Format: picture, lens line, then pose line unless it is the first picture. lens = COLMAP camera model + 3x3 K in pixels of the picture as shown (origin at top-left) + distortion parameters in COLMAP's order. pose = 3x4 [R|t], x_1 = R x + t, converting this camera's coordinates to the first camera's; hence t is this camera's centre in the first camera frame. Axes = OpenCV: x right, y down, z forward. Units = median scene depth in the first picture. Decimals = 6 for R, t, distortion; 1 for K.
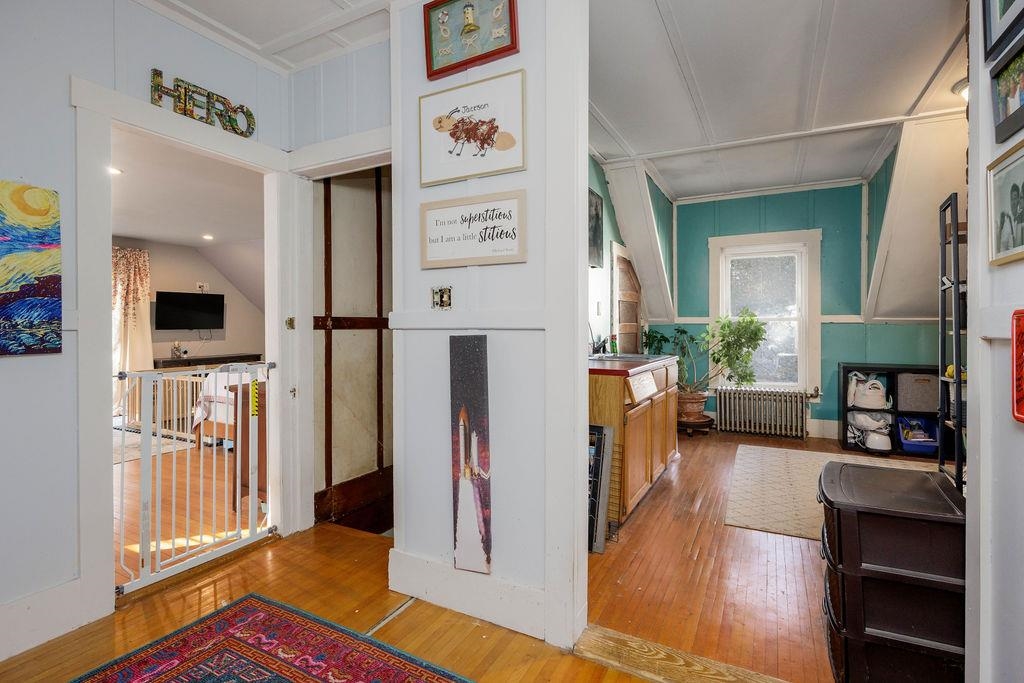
lens RADIAL K [[479.0, 0, 510.0], [0, 479.0, 324.1], [0, 0, 1]] dist [-0.007143, -0.000131]
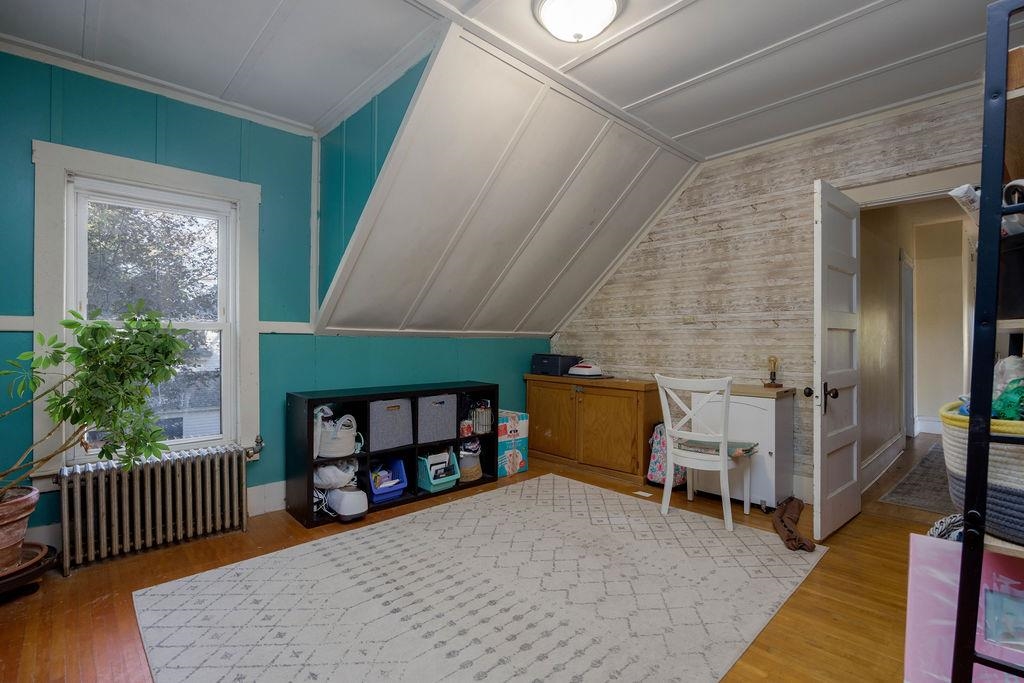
lens RADIAL K [[479.0, 0, 490.0], [0, 479.0, 343.5], [0, 0, 1]] dist [-0.007143, -0.000131]
pose [[0.341524, 0.003849, 0.939865, 0.171155], [-0.004024, 0.999988, -0.002633, 0.013189], [-0.939865, -0.002883, 0.341535, 0.535880]]
